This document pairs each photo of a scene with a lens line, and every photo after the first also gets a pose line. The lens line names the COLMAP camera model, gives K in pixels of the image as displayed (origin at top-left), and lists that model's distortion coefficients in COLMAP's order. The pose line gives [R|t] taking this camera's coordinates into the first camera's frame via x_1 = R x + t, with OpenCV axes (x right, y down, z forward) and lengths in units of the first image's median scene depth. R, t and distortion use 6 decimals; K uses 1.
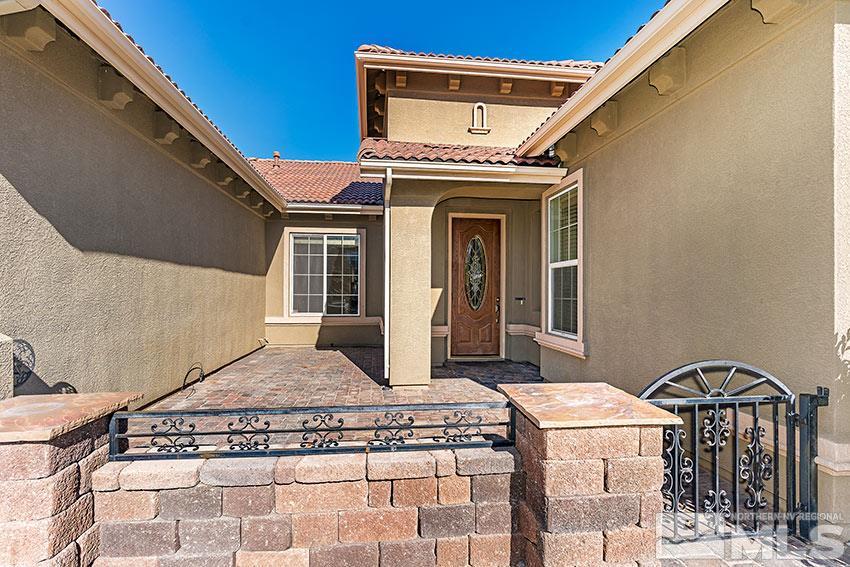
lens RADIAL K [[437.3, 0, 424.9], [0, 437.3, 283.4], [0, 0, 1]] dist [-0.002931, -0.000073]
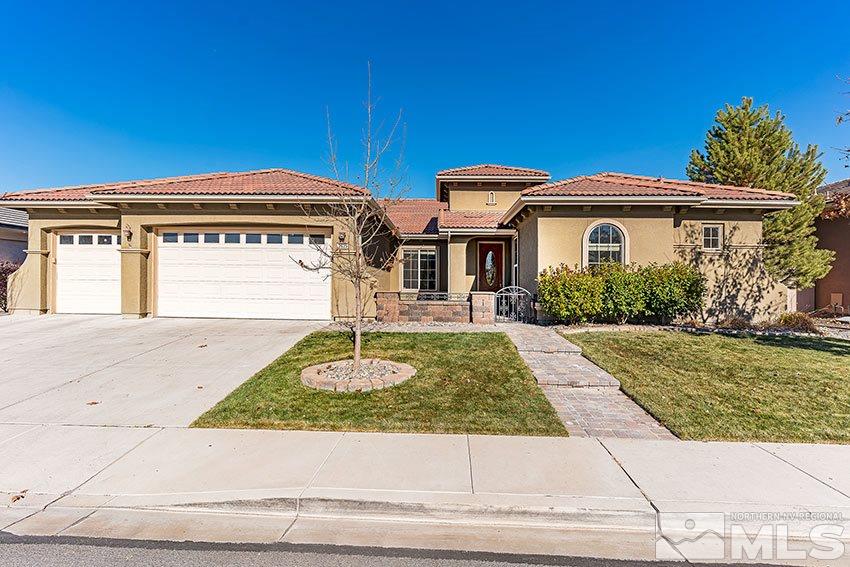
lens RADIAL K [[437.3, 0, 425.2], [0, 437.3, 280.3], [0, 0, 1]] dist [-0.002931, -0.000073]
pose [[0.987306, -0.001417, -0.158825, 0.122476], [0.002822, 0.999959, 0.008624, 0.012392], [0.158806, -0.008963, 0.987269, -1.041469]]
